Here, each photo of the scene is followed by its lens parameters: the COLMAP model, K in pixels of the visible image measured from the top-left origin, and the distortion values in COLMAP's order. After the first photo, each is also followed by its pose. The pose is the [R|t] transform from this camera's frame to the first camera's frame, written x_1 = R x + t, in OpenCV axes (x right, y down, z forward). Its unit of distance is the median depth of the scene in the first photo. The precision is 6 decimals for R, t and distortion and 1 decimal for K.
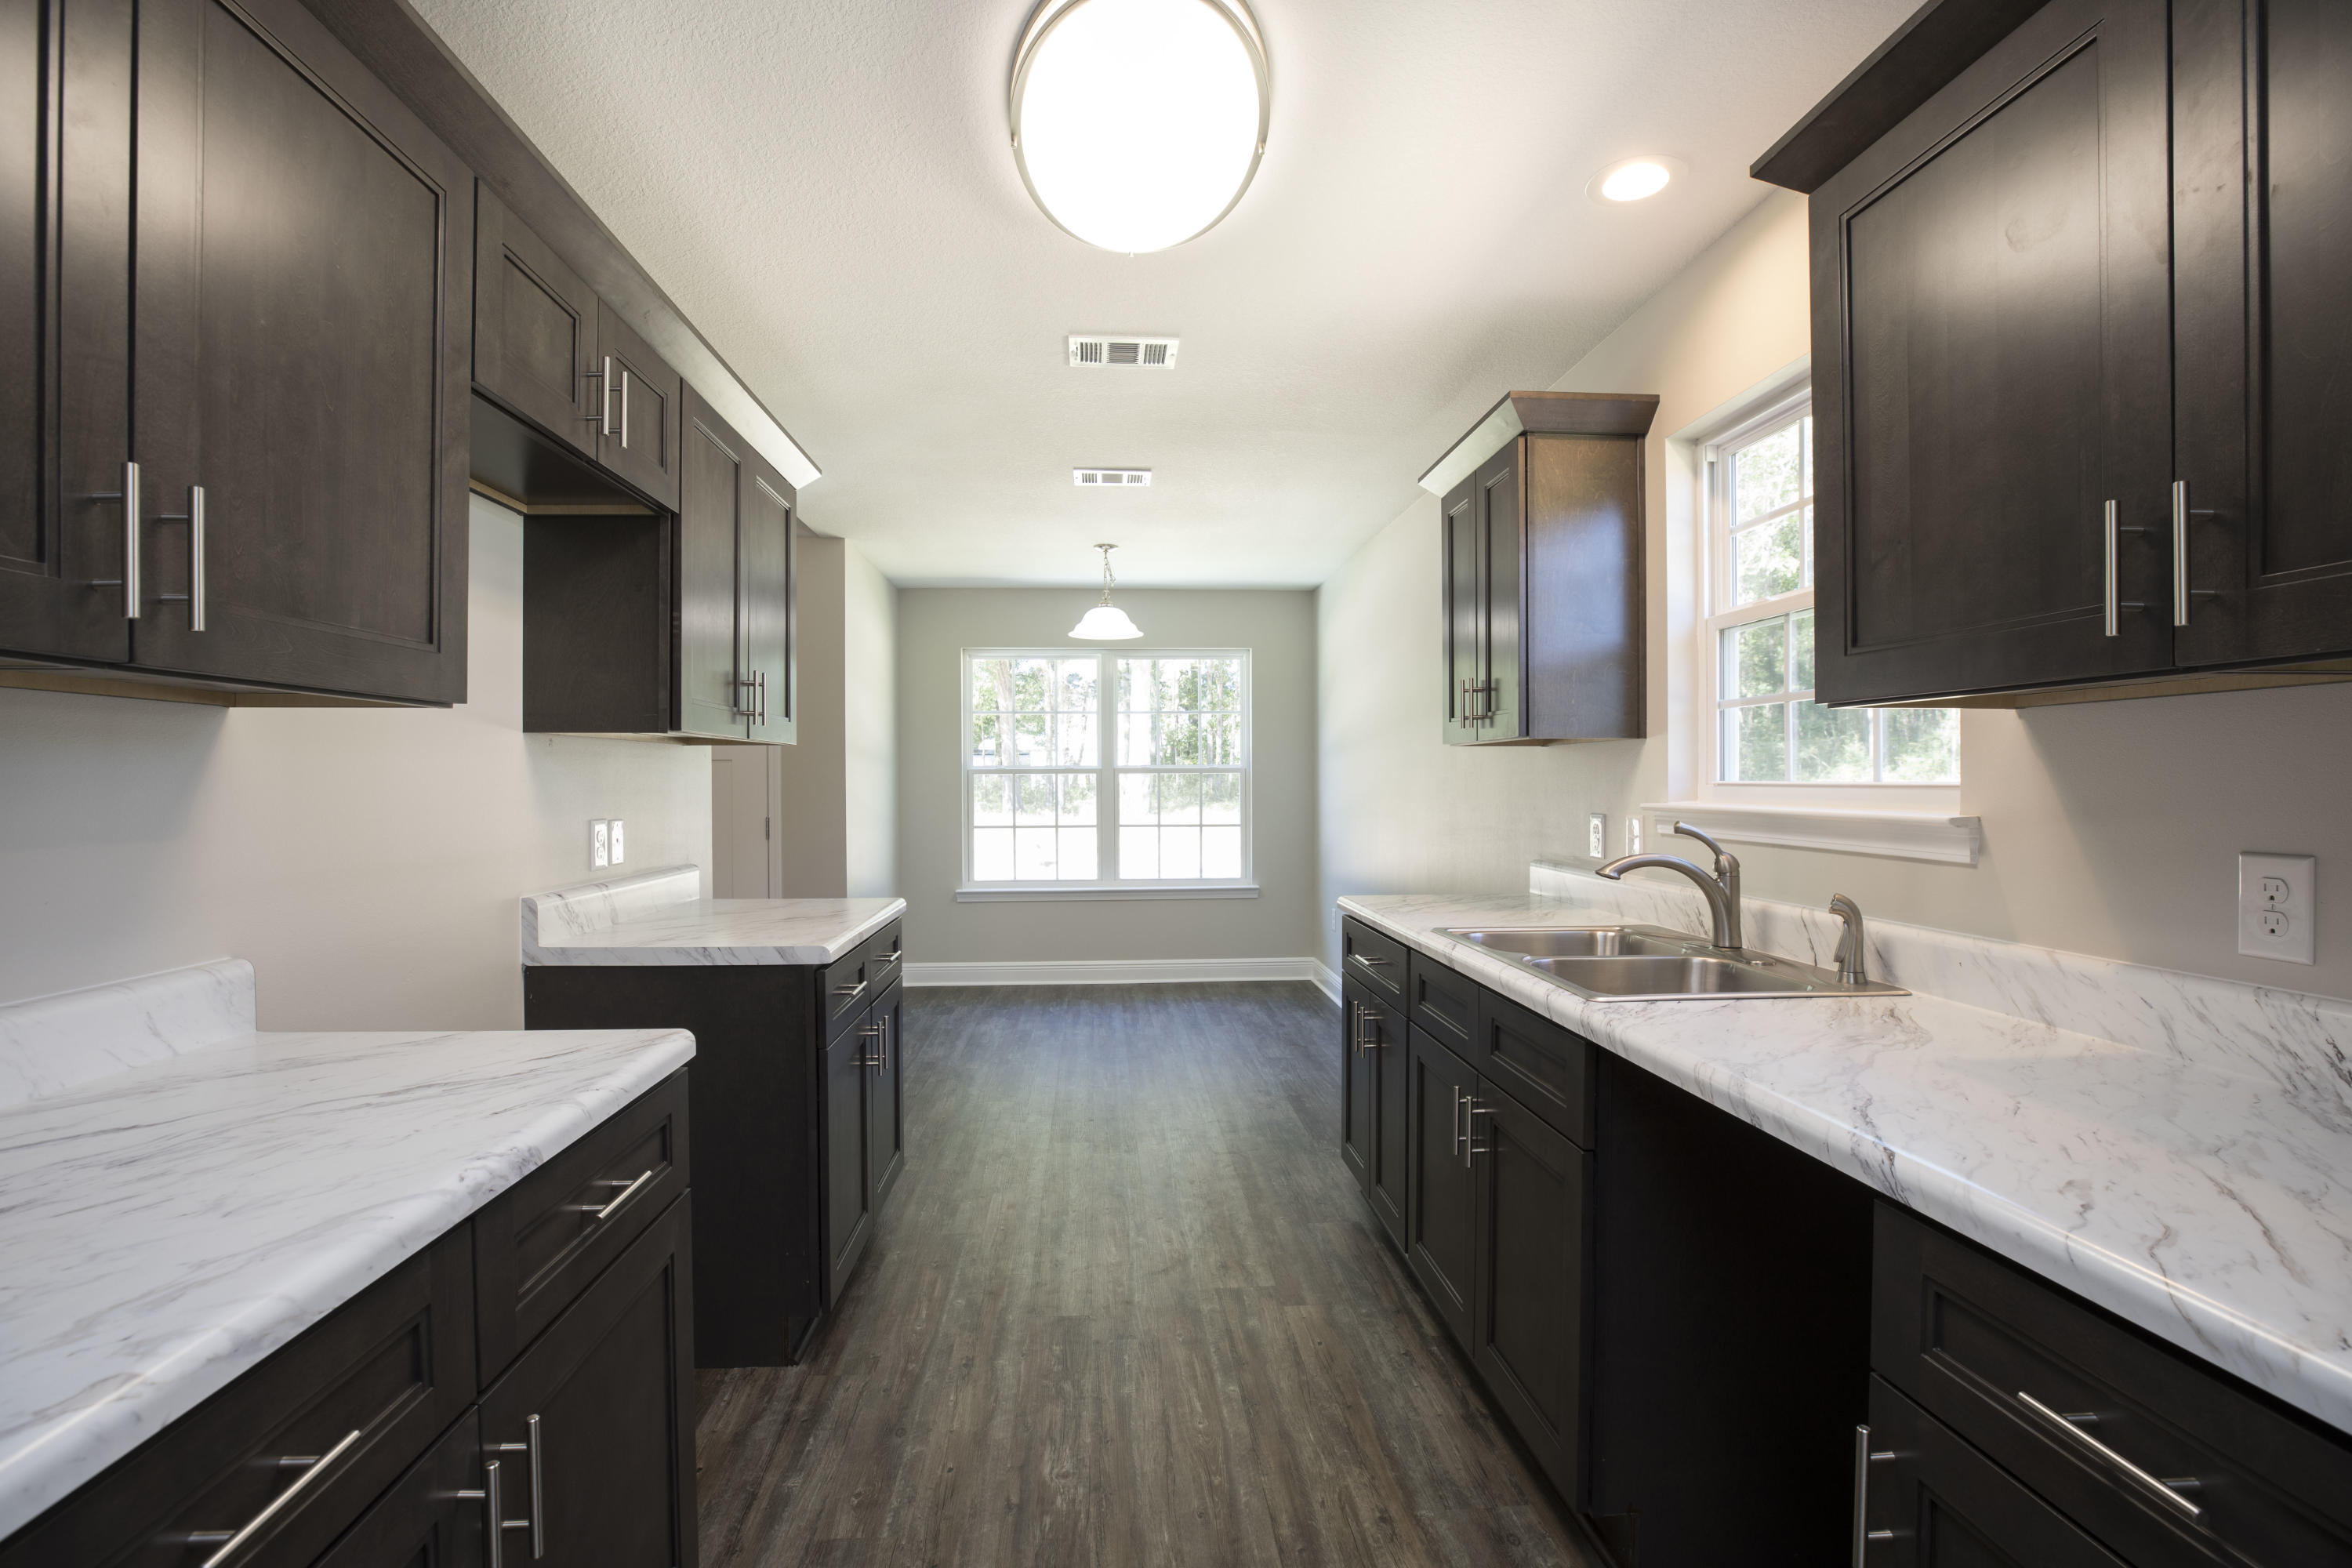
lens RADIAL K [[1067.9, 0, 1162.1], [0, 1067.9, 789.2], [0, 0, 1]] dist [-0.046179, 0.013321]
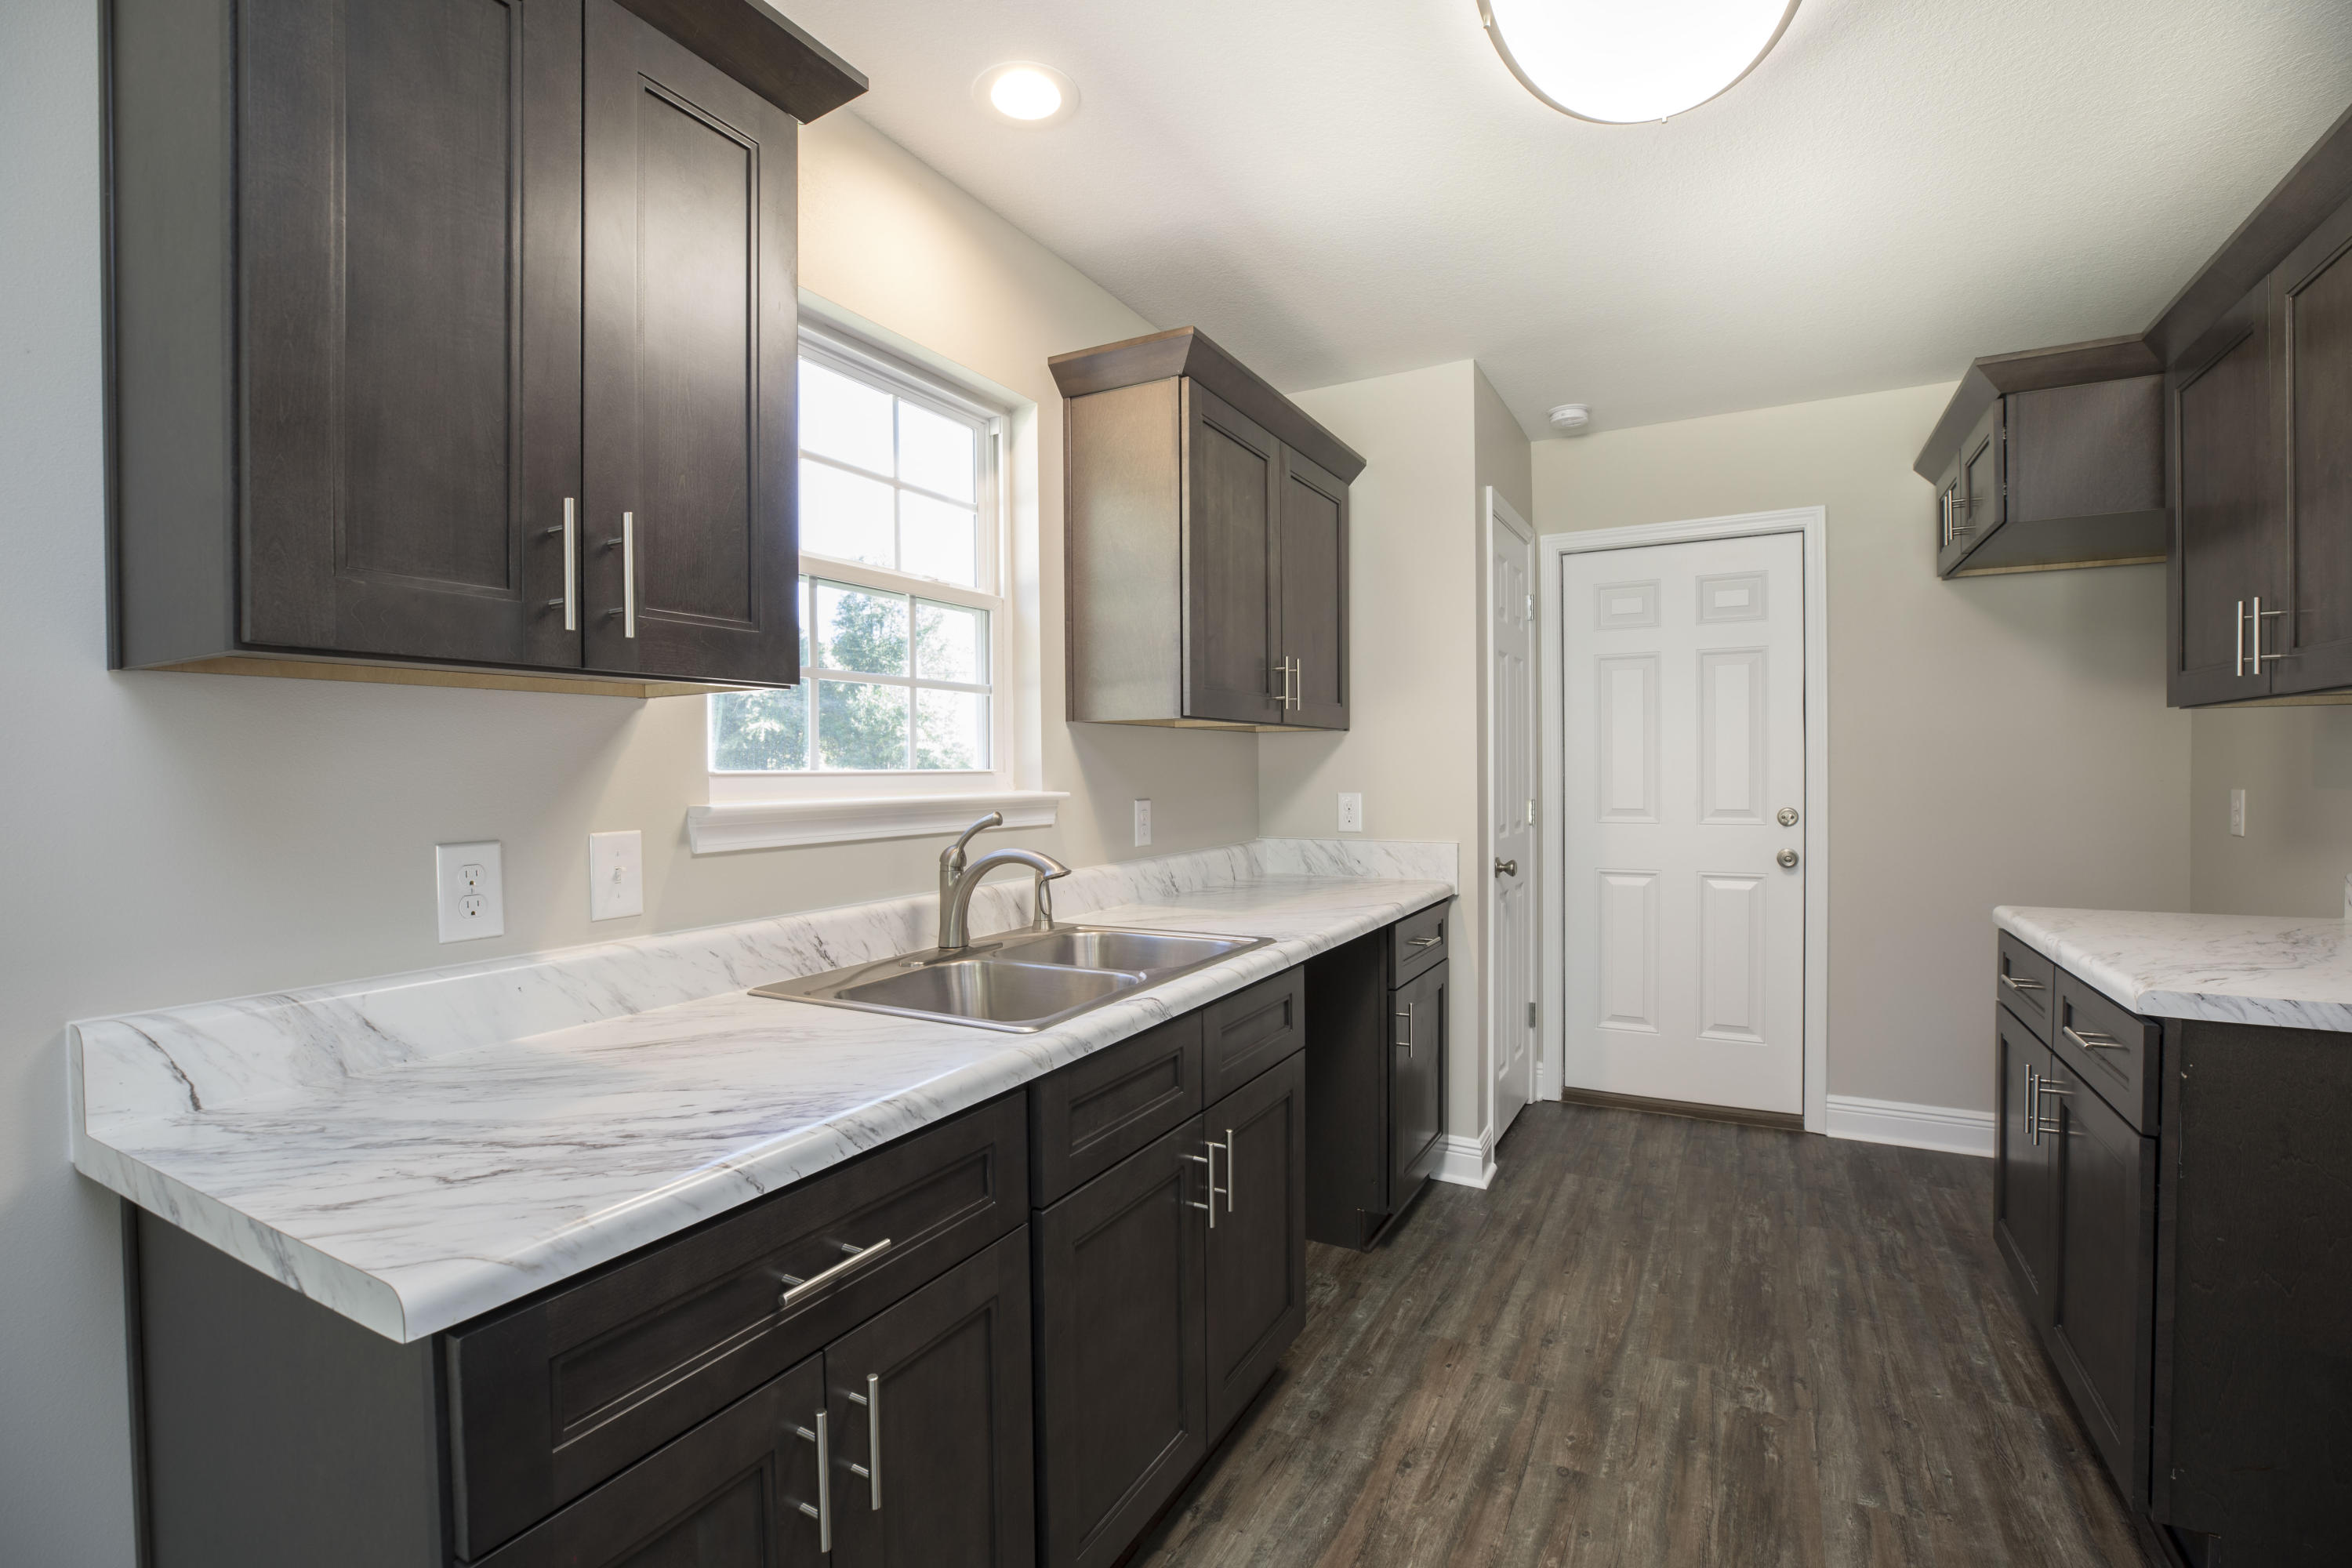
lens RADIAL K [[1067.9, 0, 1162.1], [0, 1067.9, 789.2], [0, 0, 1]] dist [-0.046179, 0.013321]
pose [[-0.840158, -0.002159, 0.542337, -0.128647], [0.014751, 0.999531, 0.026831, -0.011474], [-0.542141, 0.030542, -0.839733, 1.693062]]
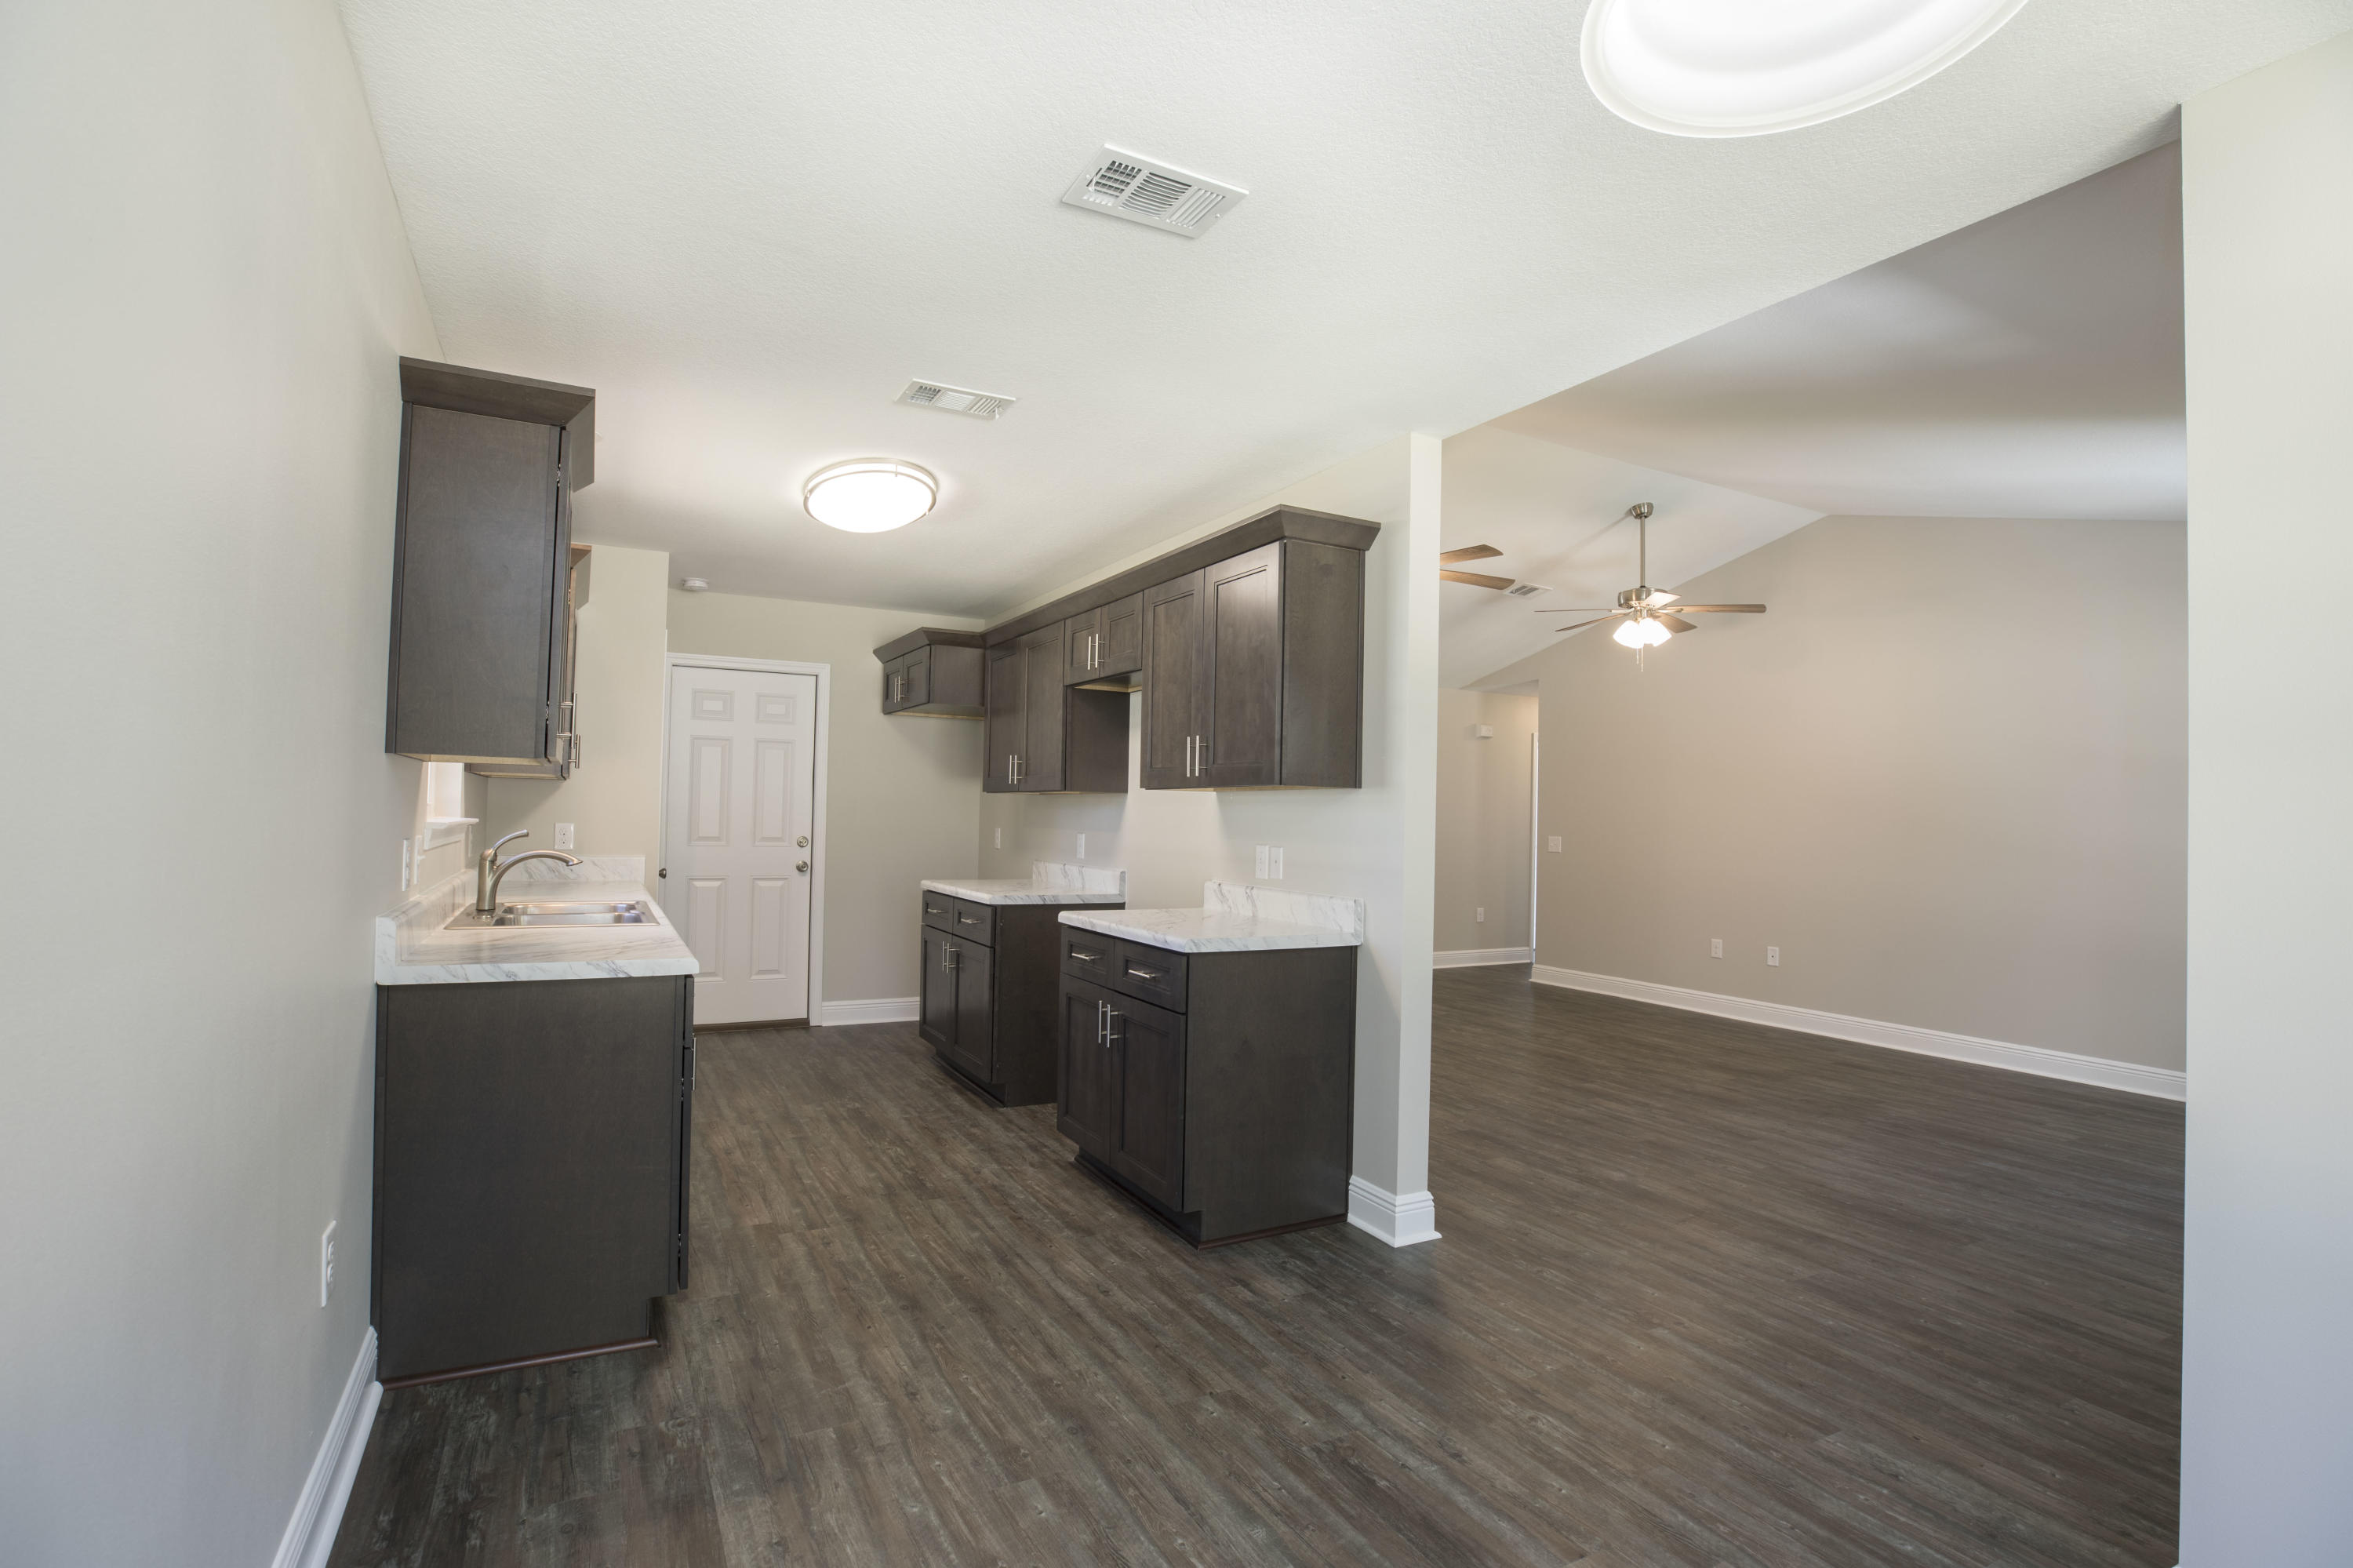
lens RADIAL K [[1103.5, 0, 1158.3], [0, 1103.5, 789.8], [0, 0, 1]] dist [-0.039137, 0.000138]
pose [[-0.912834, -0.030000, -0.407228, 0.290763], [-0.025976, 0.999544, -0.015408, -0.027375], [0.407504, -0.003486, -0.913197, 2.880212]]
